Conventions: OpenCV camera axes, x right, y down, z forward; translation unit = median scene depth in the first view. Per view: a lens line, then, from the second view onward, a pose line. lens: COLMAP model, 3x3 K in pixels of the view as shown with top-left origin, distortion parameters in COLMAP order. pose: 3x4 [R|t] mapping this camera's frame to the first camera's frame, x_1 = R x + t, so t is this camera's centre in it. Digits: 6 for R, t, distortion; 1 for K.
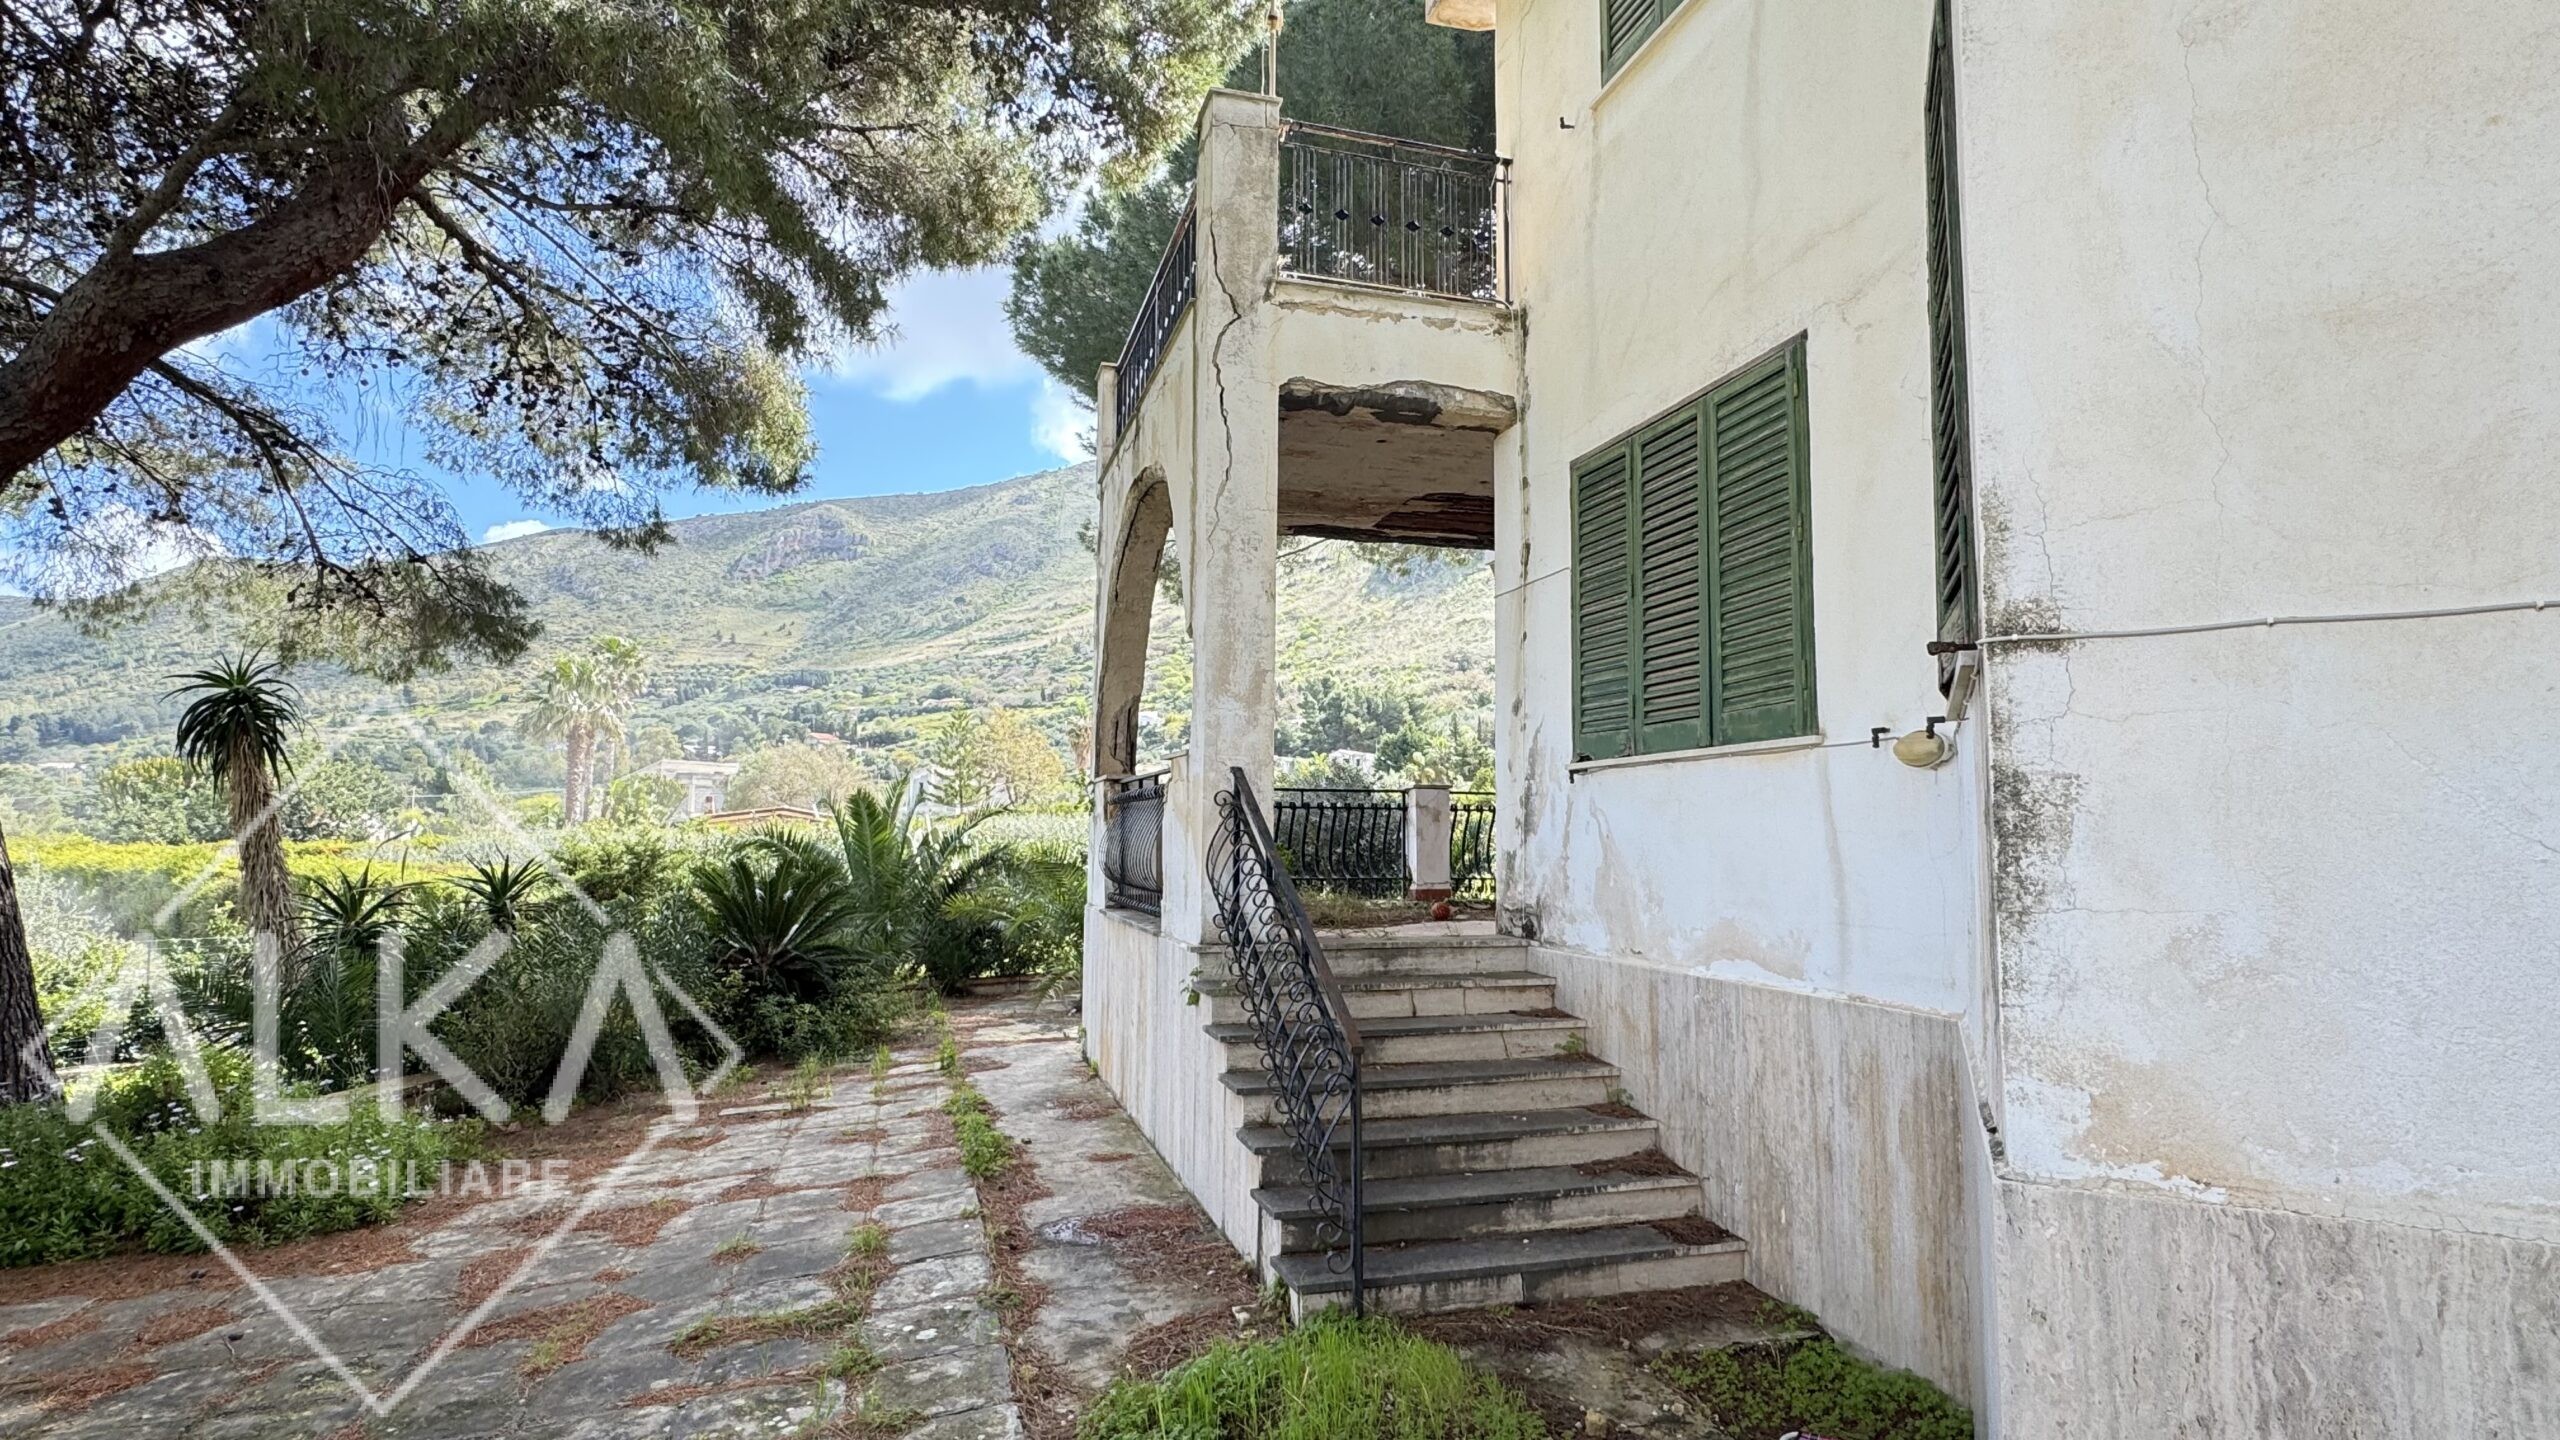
lens RADIAL K [[1286.7, 0, 1281.6], [0, 1286.7, 731.7], [0, 0, 1]] dist [-0.001581, -0.001086]
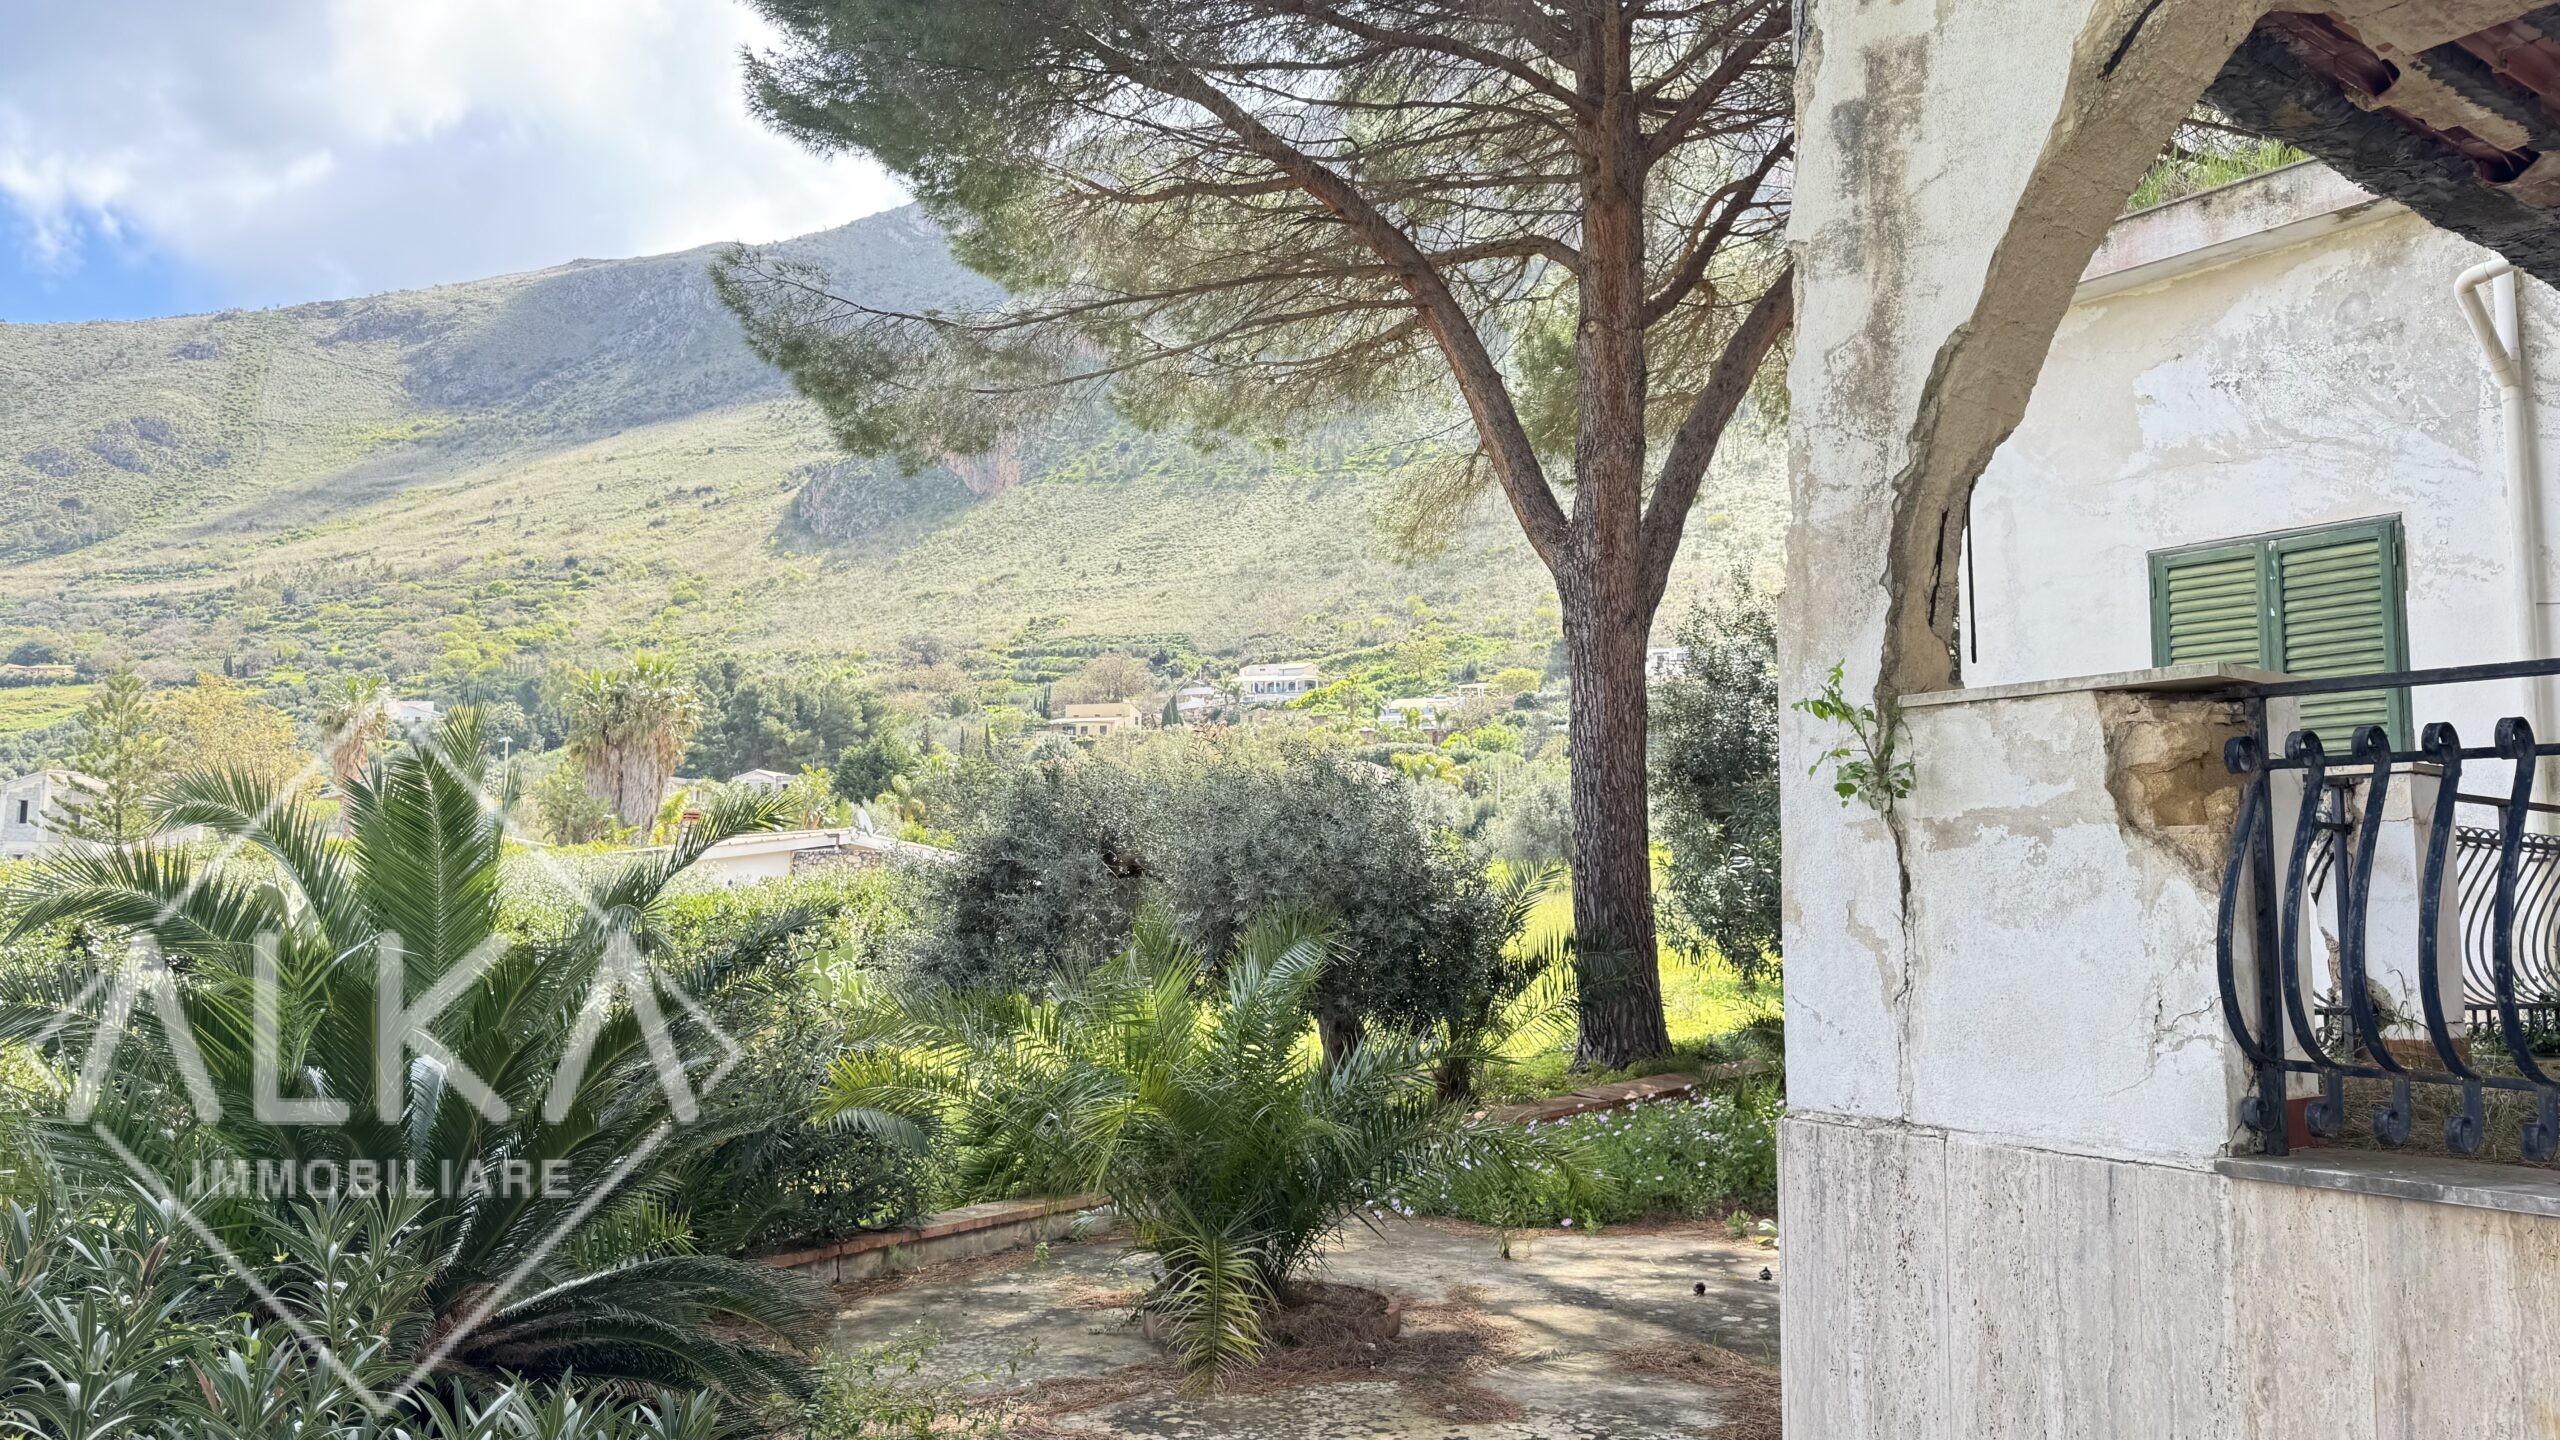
lens RADIAL K [[1787.3, 0, 1262.3], [0, 1787.3, 724.6], [0, 0, 1]] dist [0.087552, -0.112324]
pose [[0.941025, 0.043318, 0.335552, -0.629530], [-0.037490, 0.999013, -0.023829, 0.089447], [-0.336253, 0.009844, 0.941720, 0.954933]]
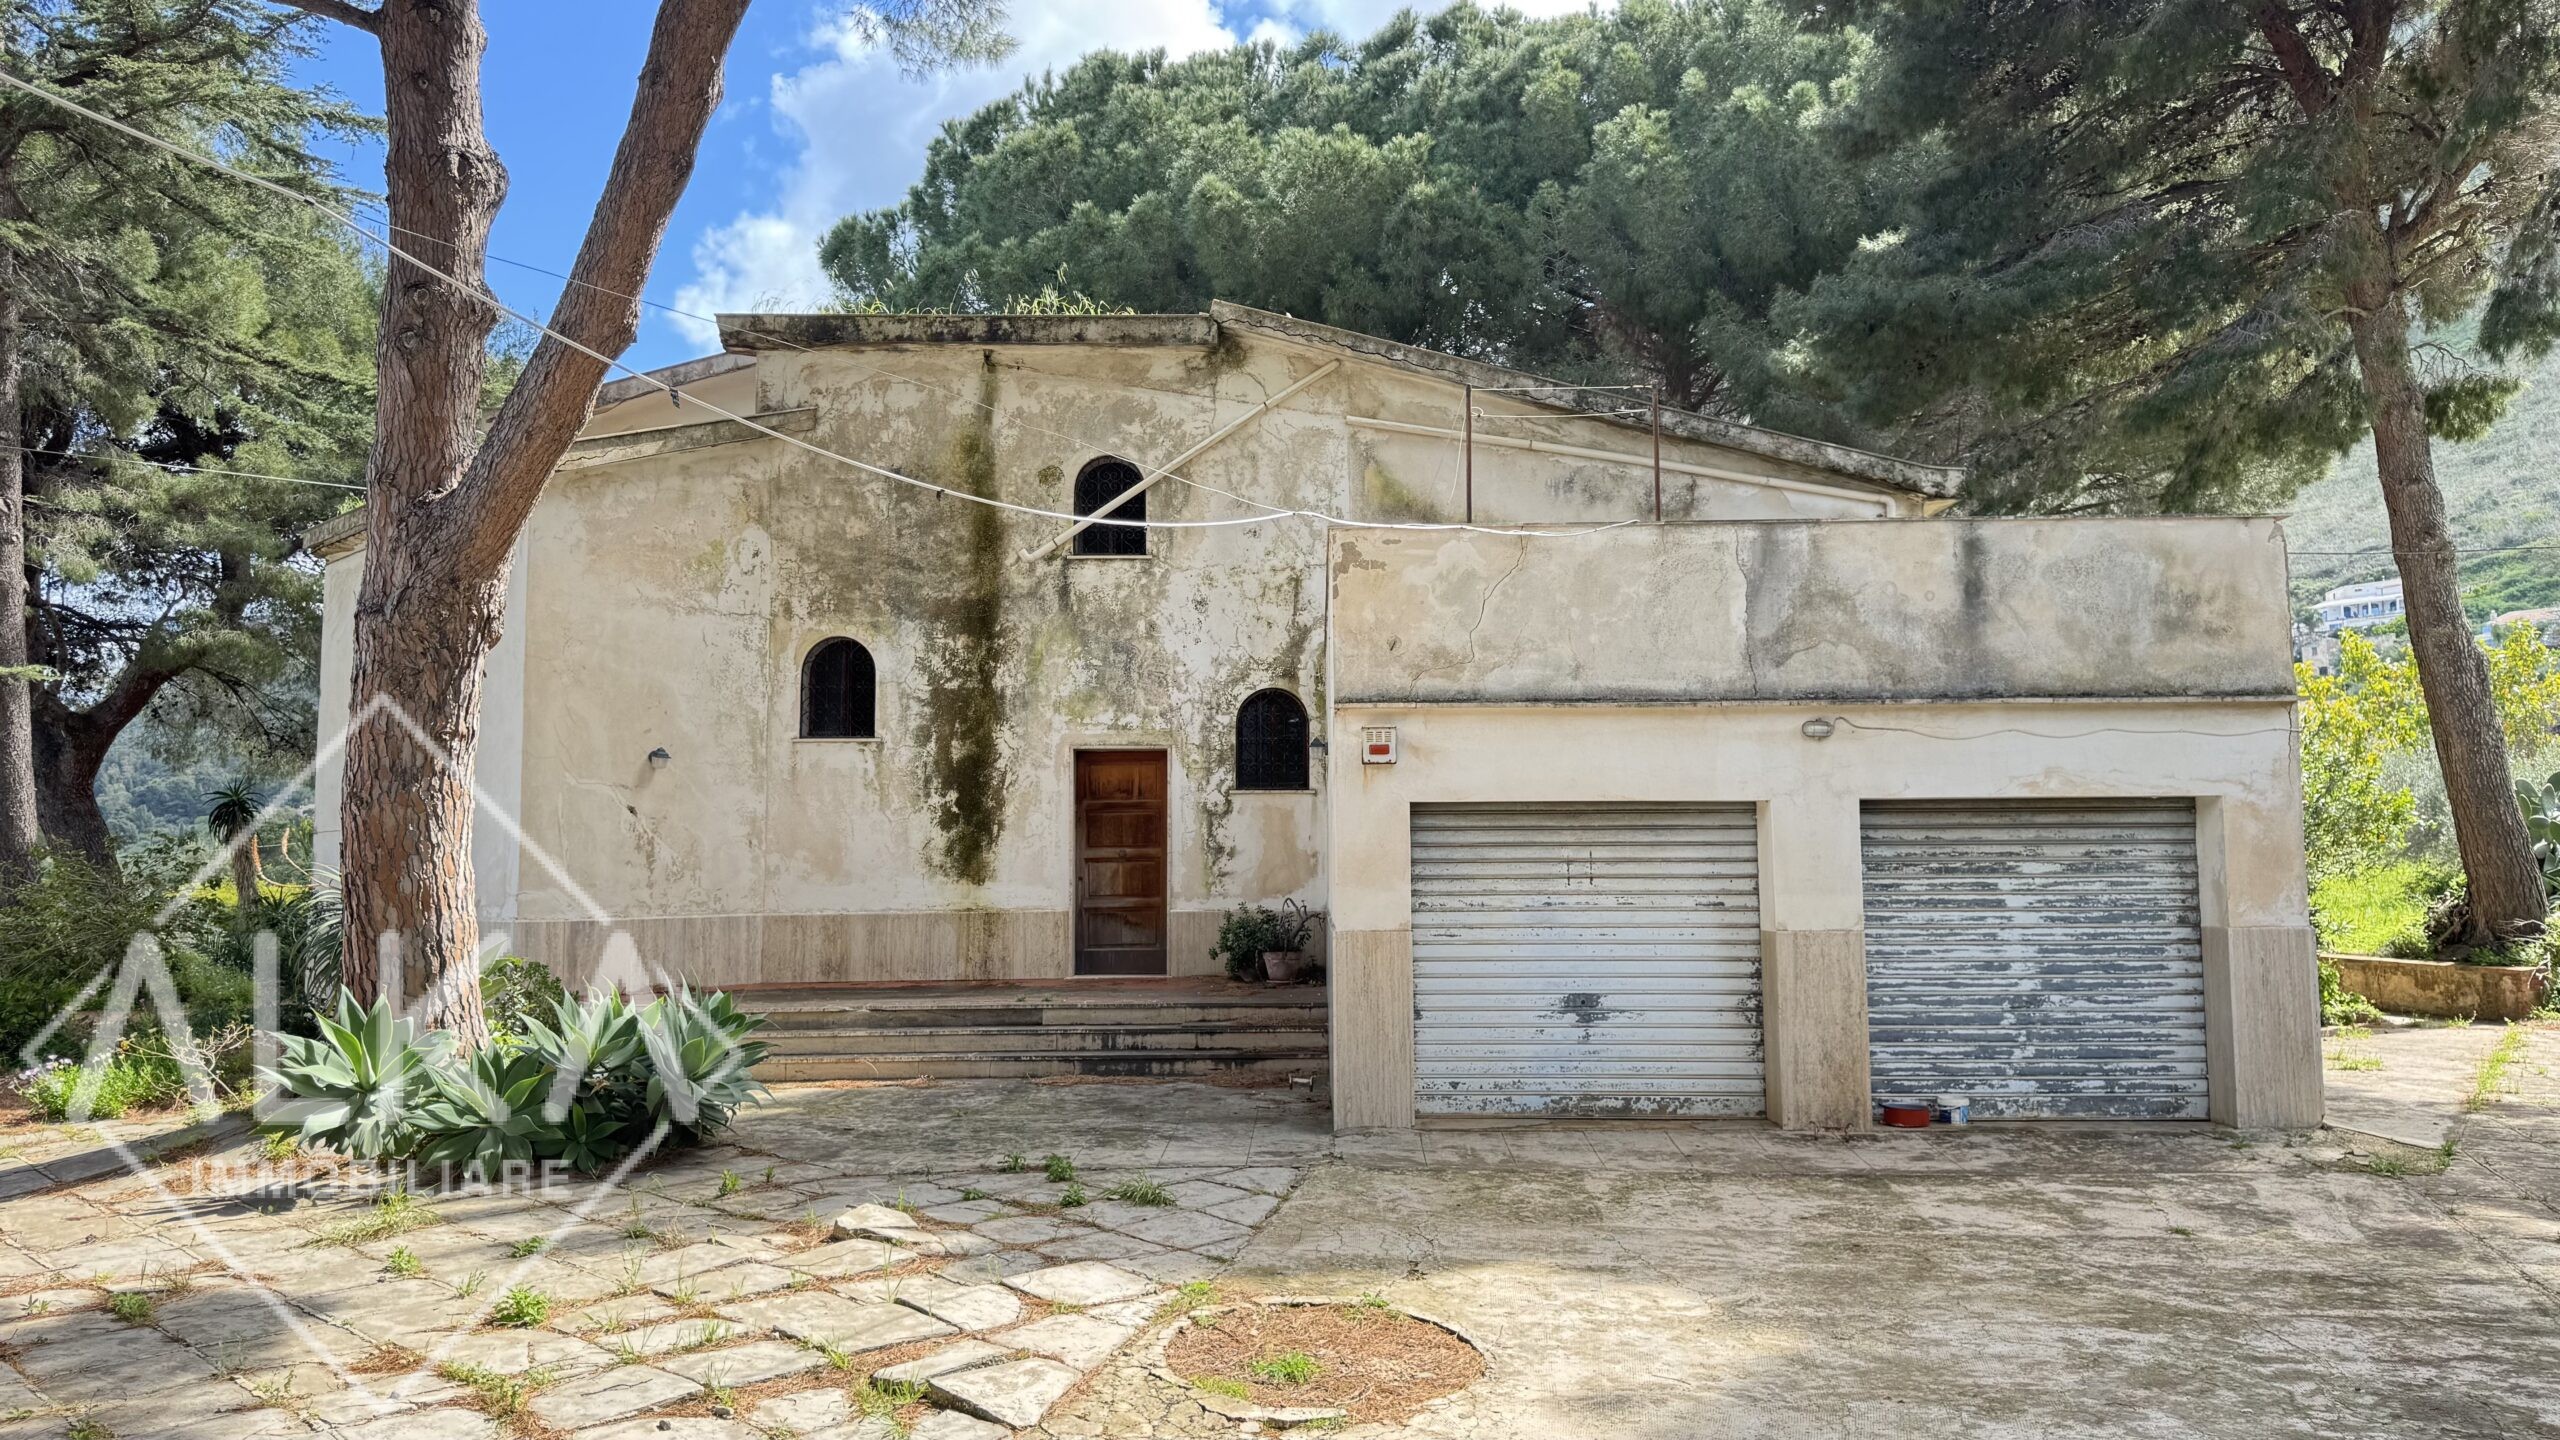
lens RADIAL K [[1787.3, 0, 1269.6], [0, 1787.3, 727.4], [0, 0, 1]] dist [0.087552, -0.112324]
pose [[0.960724, -0.035477, -0.275229, 3.293519], [0.035999, 0.999347, -0.003156, -0.136439], [0.275161, -0.006876, 0.961373, -2.414882]]
